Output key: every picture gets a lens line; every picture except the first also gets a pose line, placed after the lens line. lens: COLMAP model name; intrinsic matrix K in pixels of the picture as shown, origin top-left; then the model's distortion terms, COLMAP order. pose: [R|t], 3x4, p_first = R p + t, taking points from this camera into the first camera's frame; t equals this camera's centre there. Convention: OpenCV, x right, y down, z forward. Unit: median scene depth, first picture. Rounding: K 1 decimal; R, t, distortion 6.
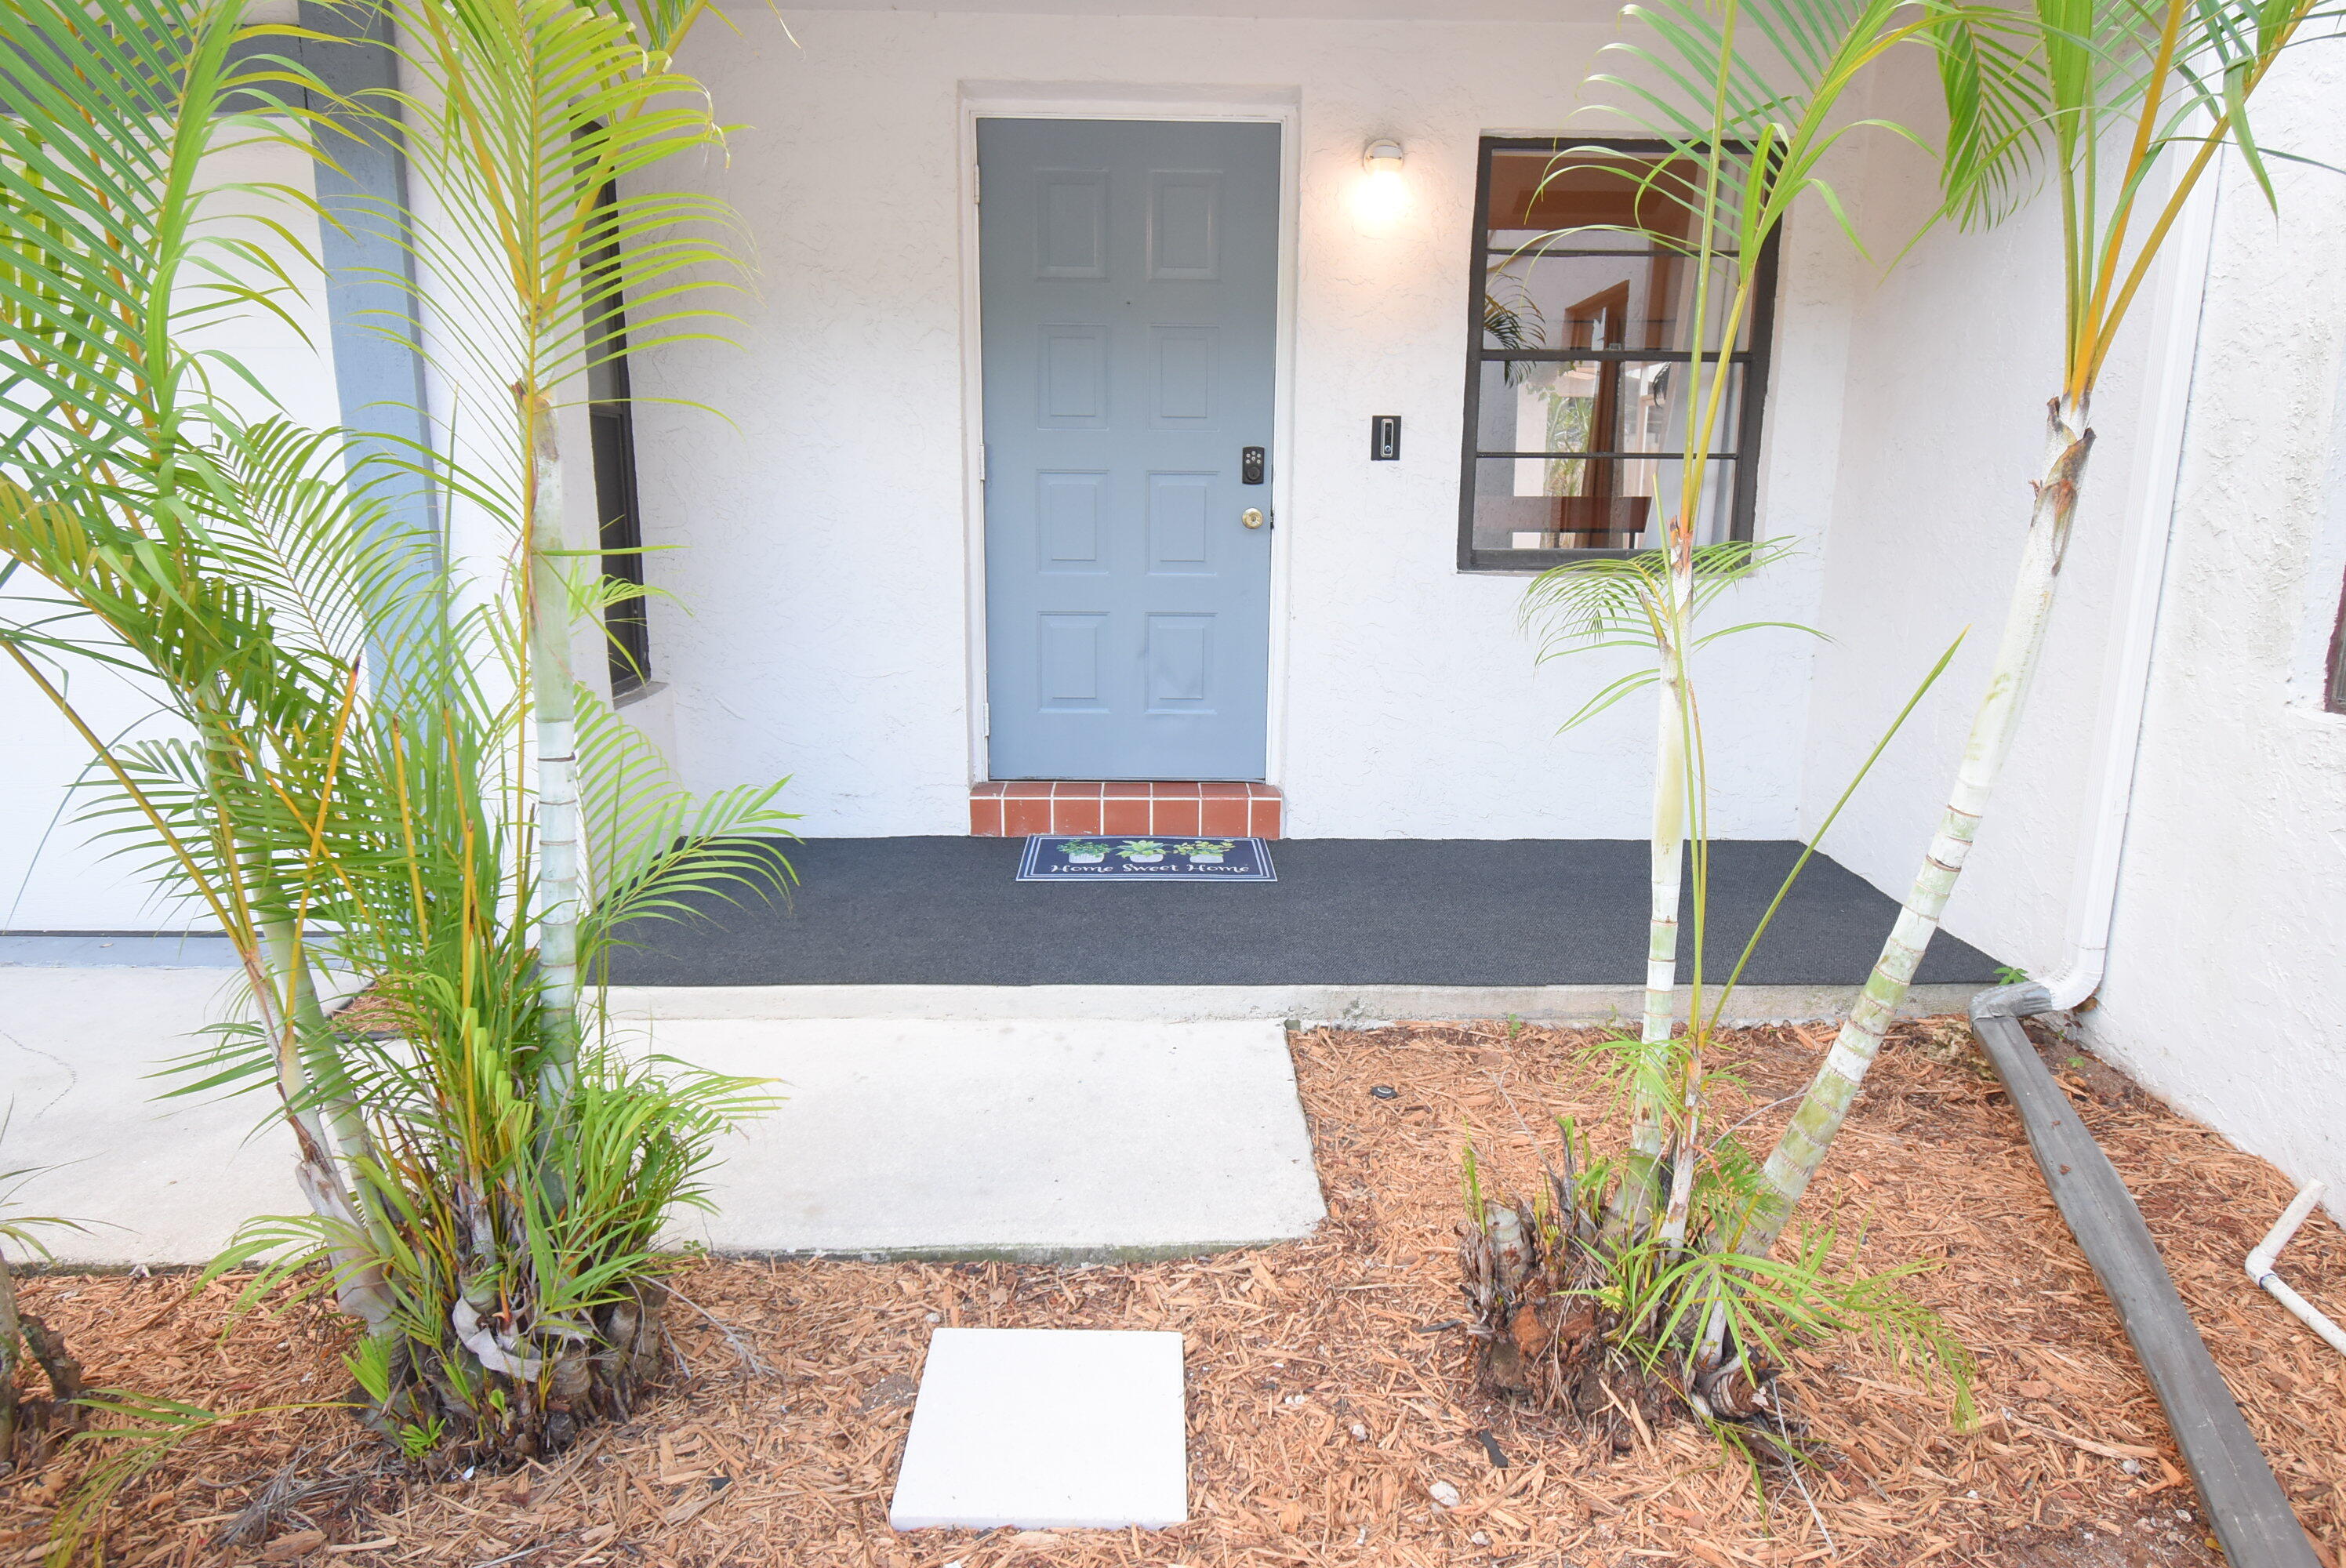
lens RADIAL K [[1441.2, 0, 1173.6], [0, 1441.2, 794.1], [0, 0, 1]] dist [-0.000683, -0.000581]
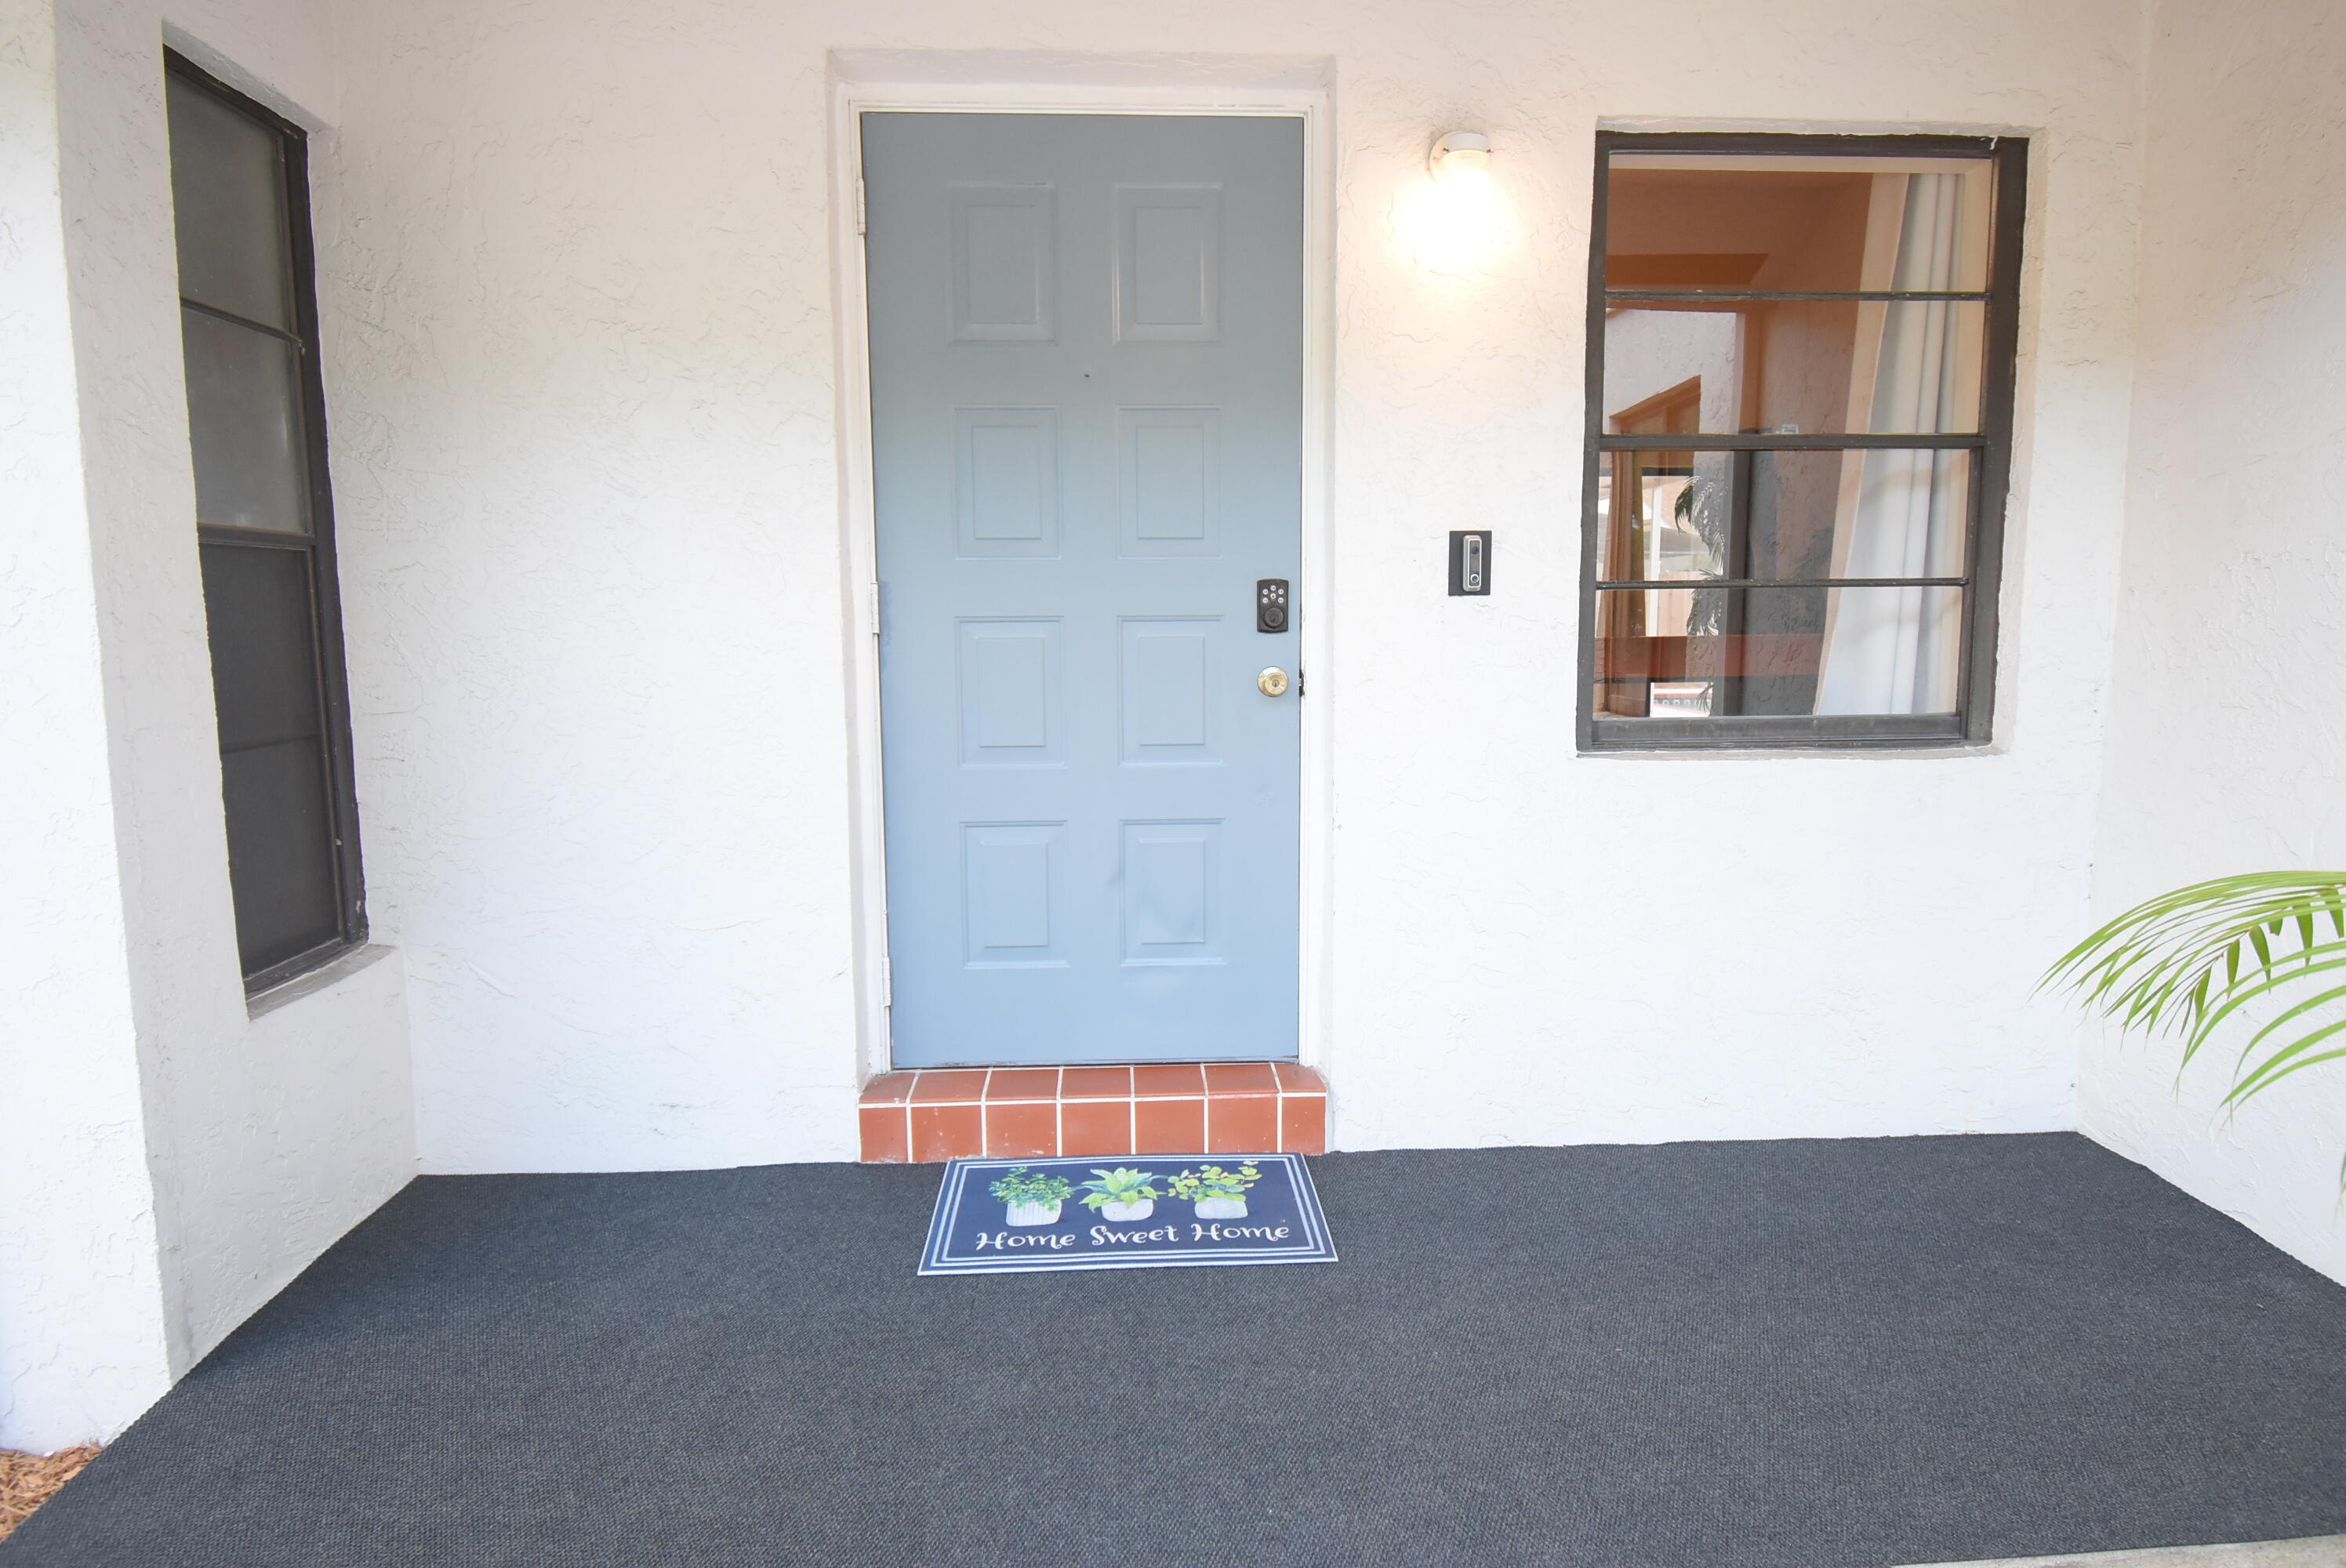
lens RADIAL K [[1376.3, 0, 1173.0], [0, 1376.3, 784.0], [0, 0, 1]] dist [0.000022, 0.000068]
pose [[0.999615, -0.018635, 0.020559, -0.007373], [0.020413, 0.995736, -0.089958, -0.086862], [-0.018795, 0.090343, 0.995733, 0.361346]]
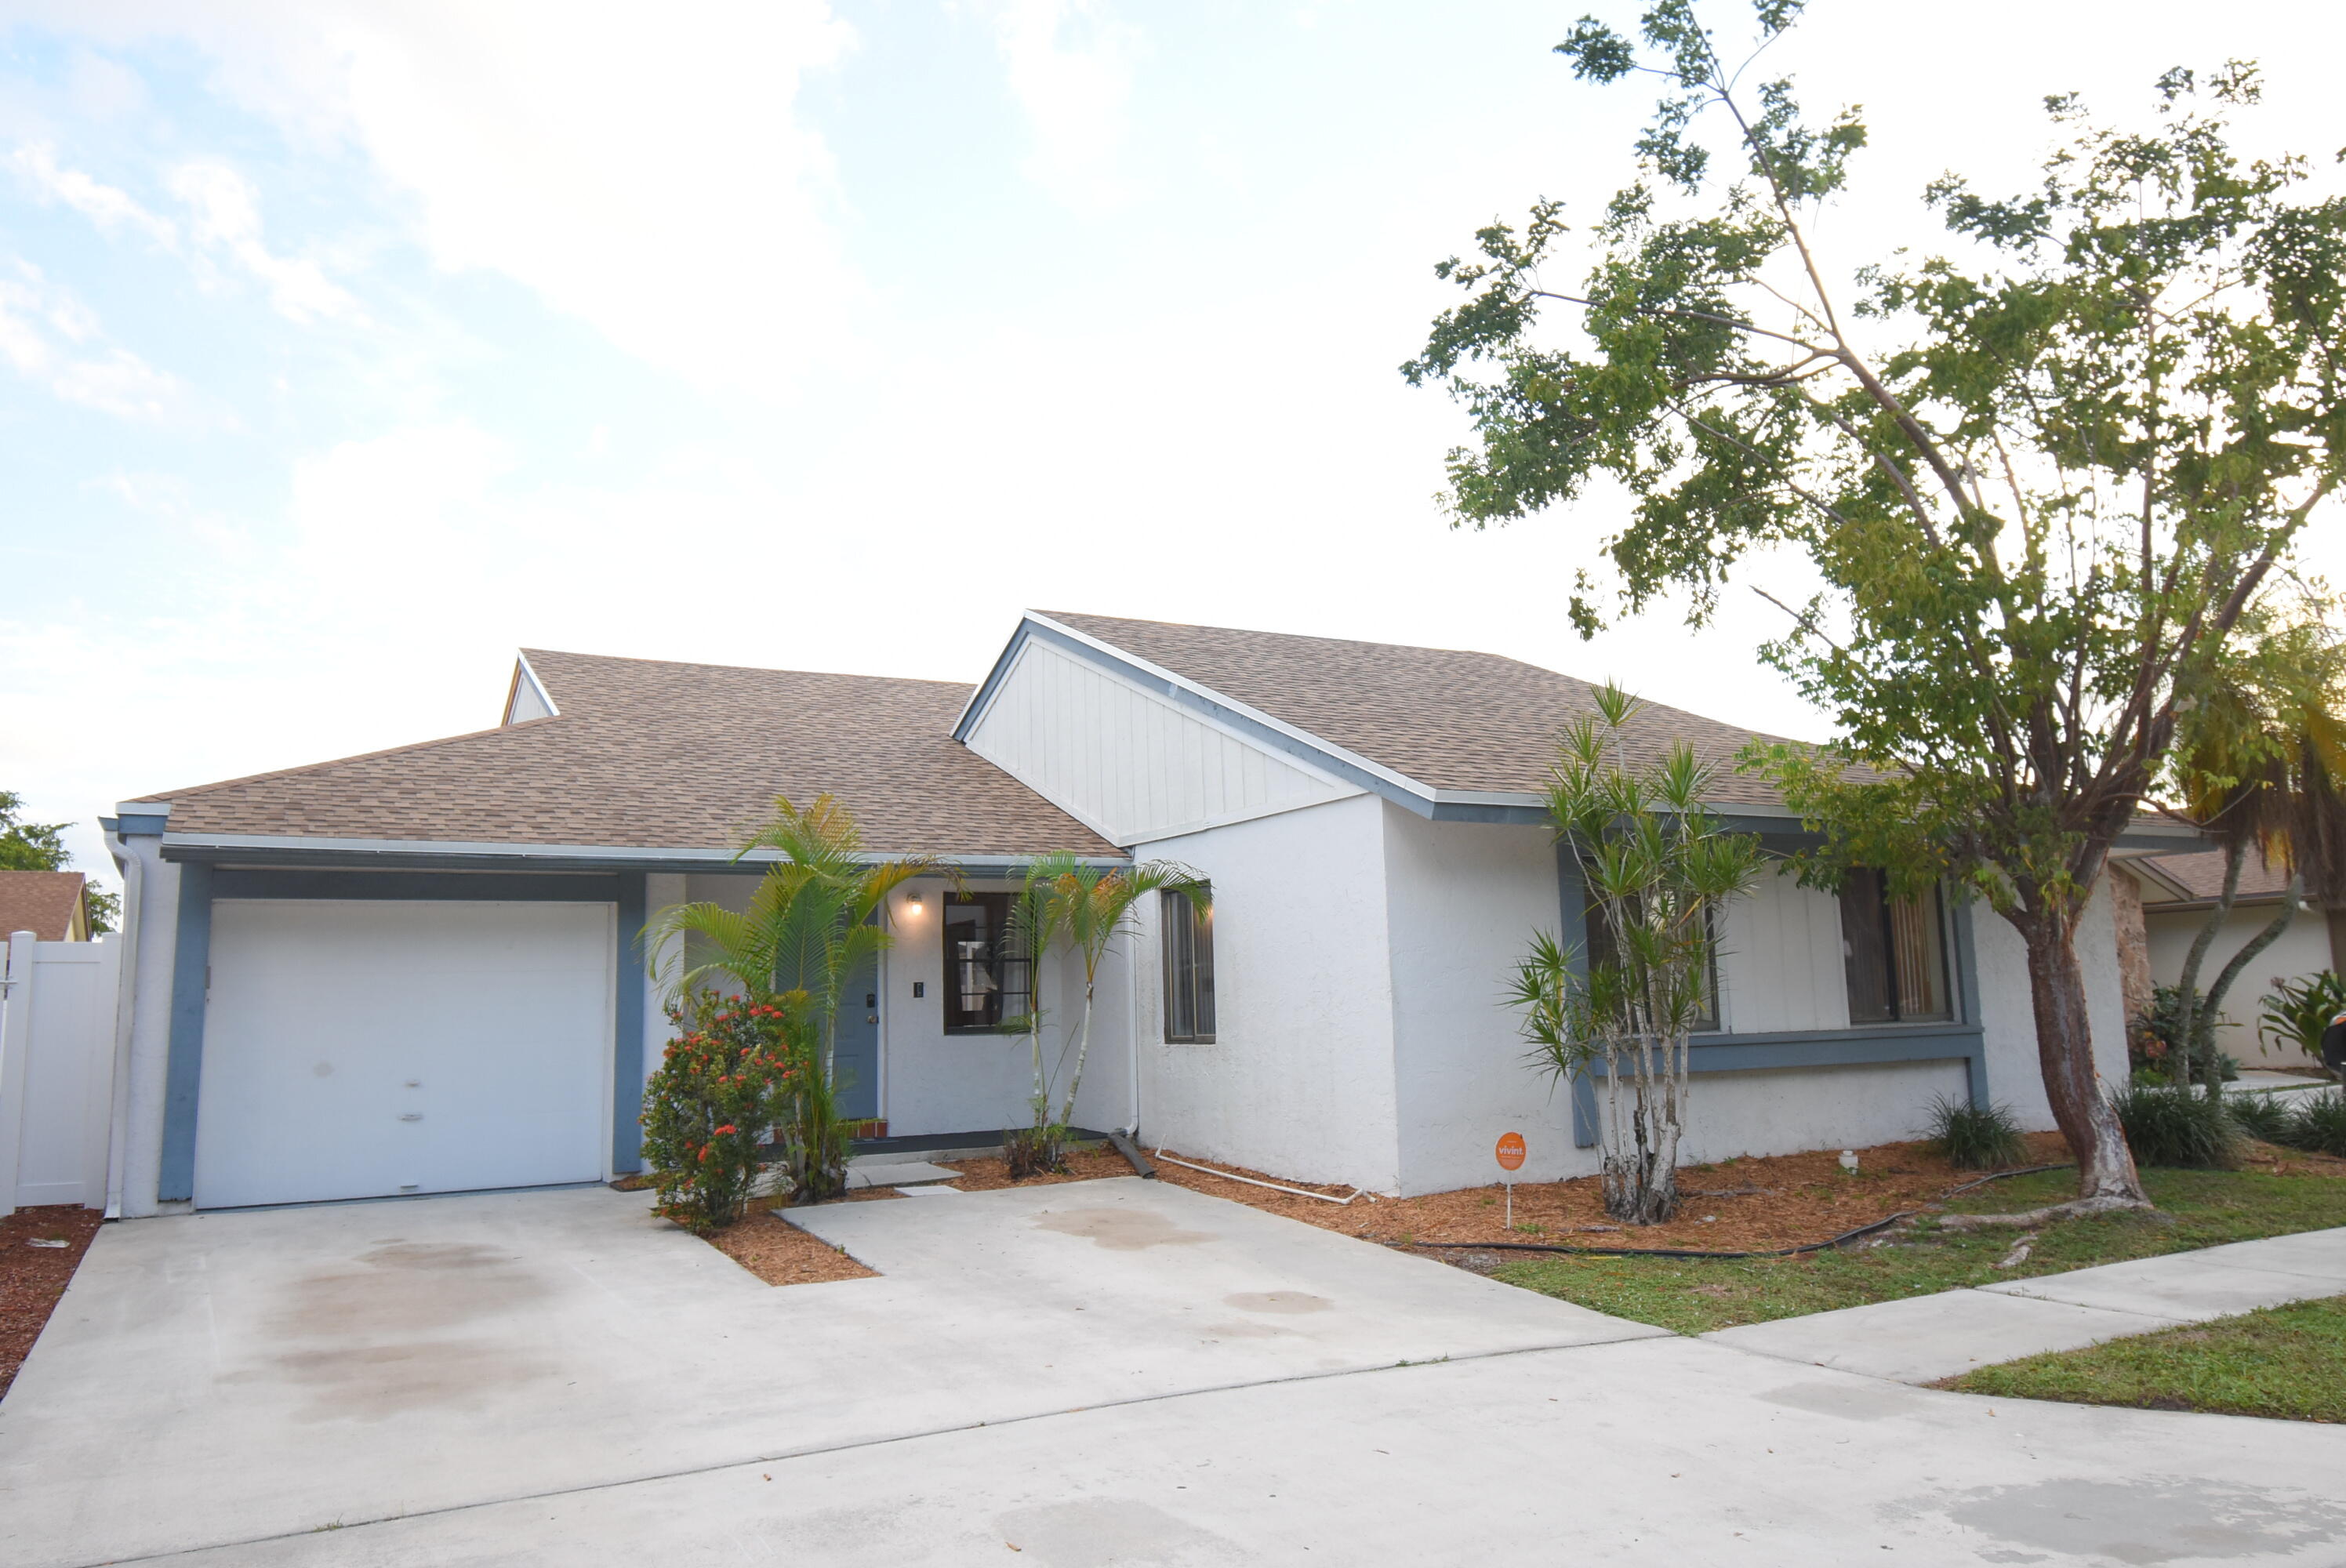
lens RADIAL K [[1627.6, 0, 1173.0], [0, 1627.6, 784.0], [0, 0, 1]] dist [0.000269, -0.000008]
pose [[0.890728, 0.029277, 0.453592, -0.874062], [0.128802, 0.940761, -0.313653, 0.445012], [-0.435905, 0.337803, 0.834192, -2.041994]]
